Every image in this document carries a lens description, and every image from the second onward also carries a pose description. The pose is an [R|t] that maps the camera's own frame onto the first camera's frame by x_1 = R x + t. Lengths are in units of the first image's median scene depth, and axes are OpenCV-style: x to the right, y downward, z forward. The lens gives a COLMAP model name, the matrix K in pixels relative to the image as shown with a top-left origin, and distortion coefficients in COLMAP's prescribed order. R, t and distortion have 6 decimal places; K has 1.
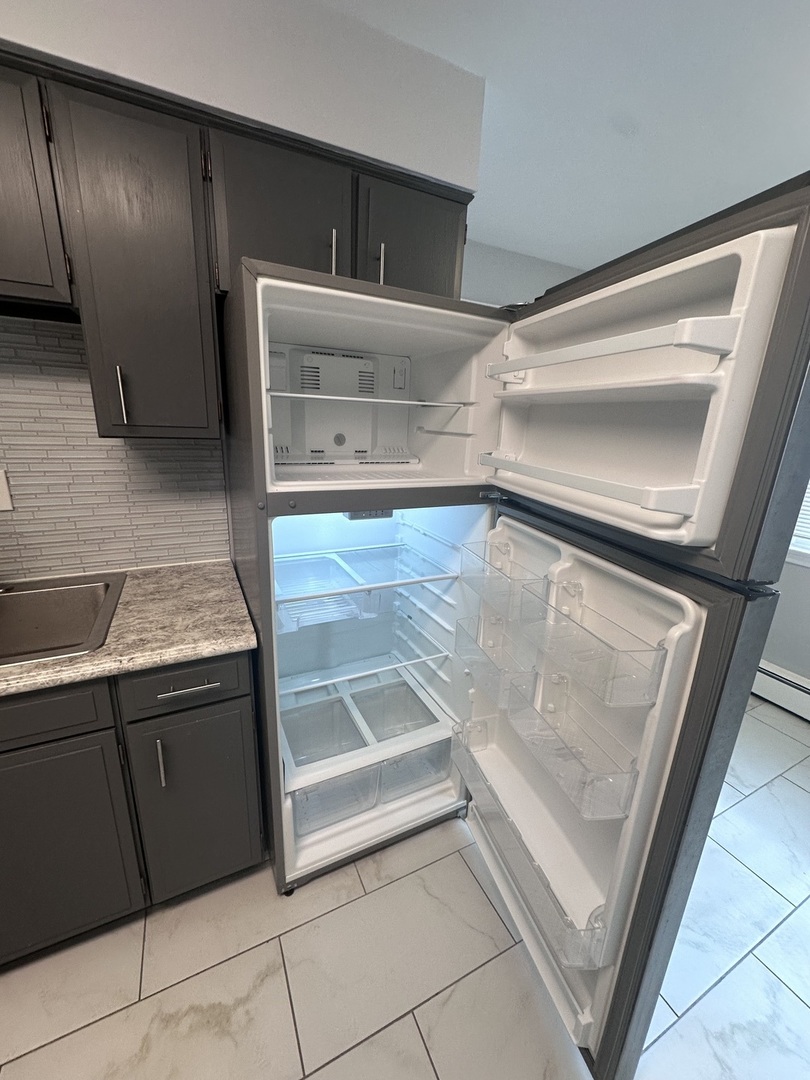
lens RADIAL K [[429.1, 0, 404.6], [0, 429.1, 532.7], [0, 0, 1]] dist [0.002017, 0.000150]
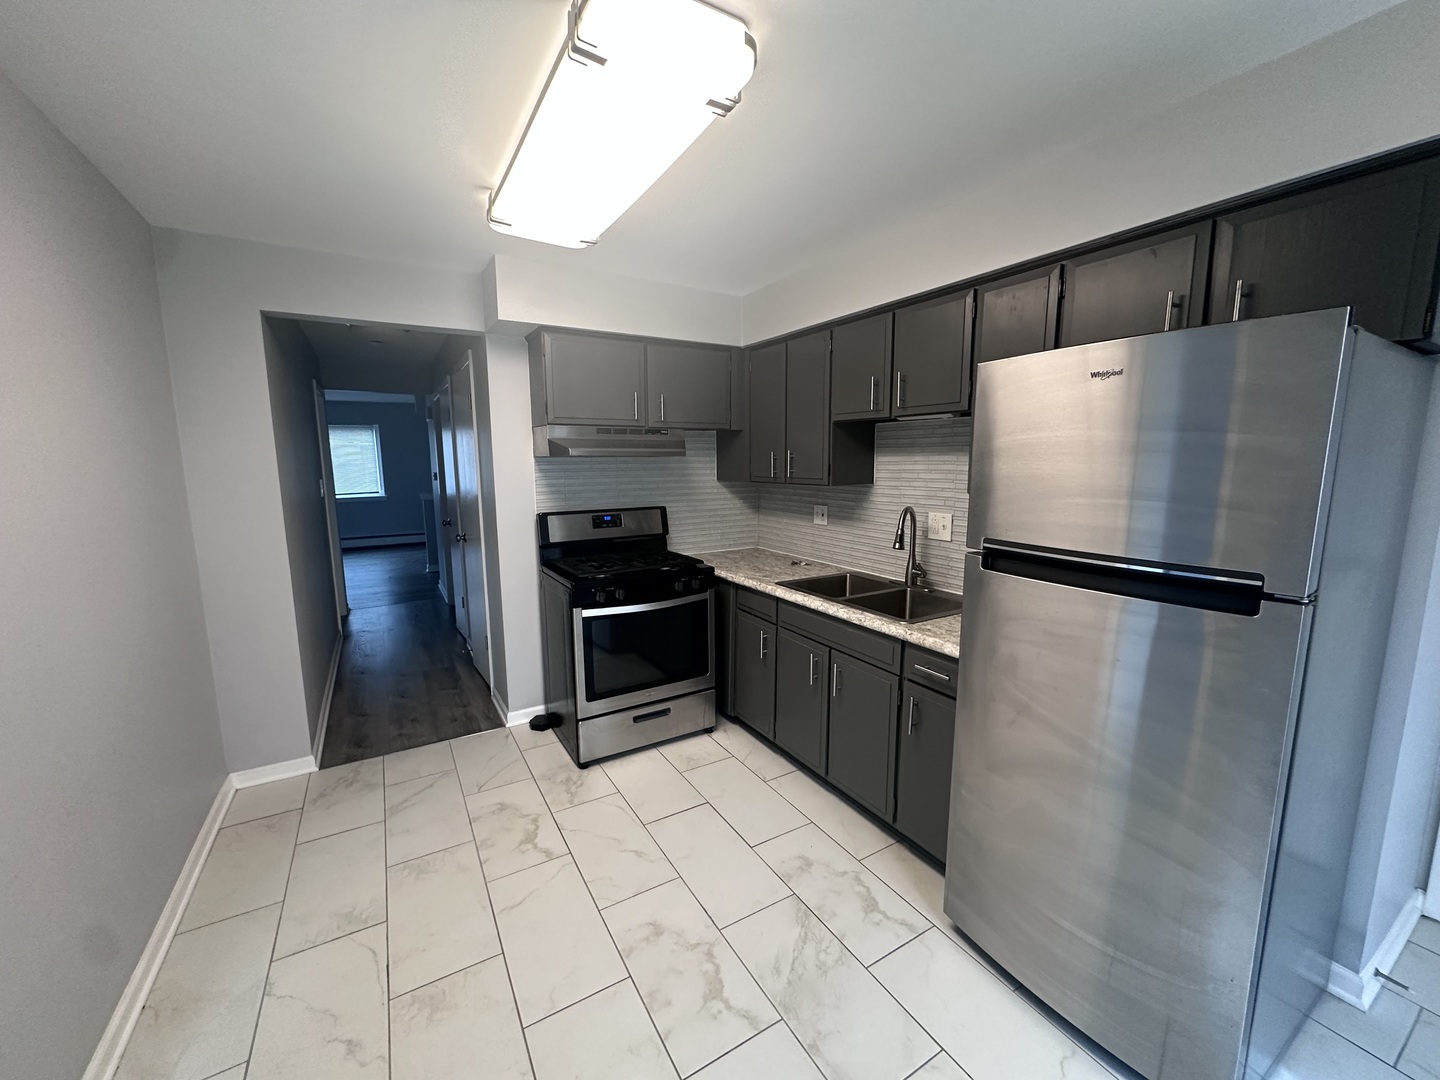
lens RADIAL K [[572.1, 0, 722.6], [0, 572.1, 544.3], [0, 0, 1]] dist [0.002017, 0.000150]
pose [[0.078815, 0.103071, -0.991547, 1.200227], [-0.256309, 0.963298, 0.079761, 0.001308], [0.963376, 0.247856, 0.102340, 0.078040]]
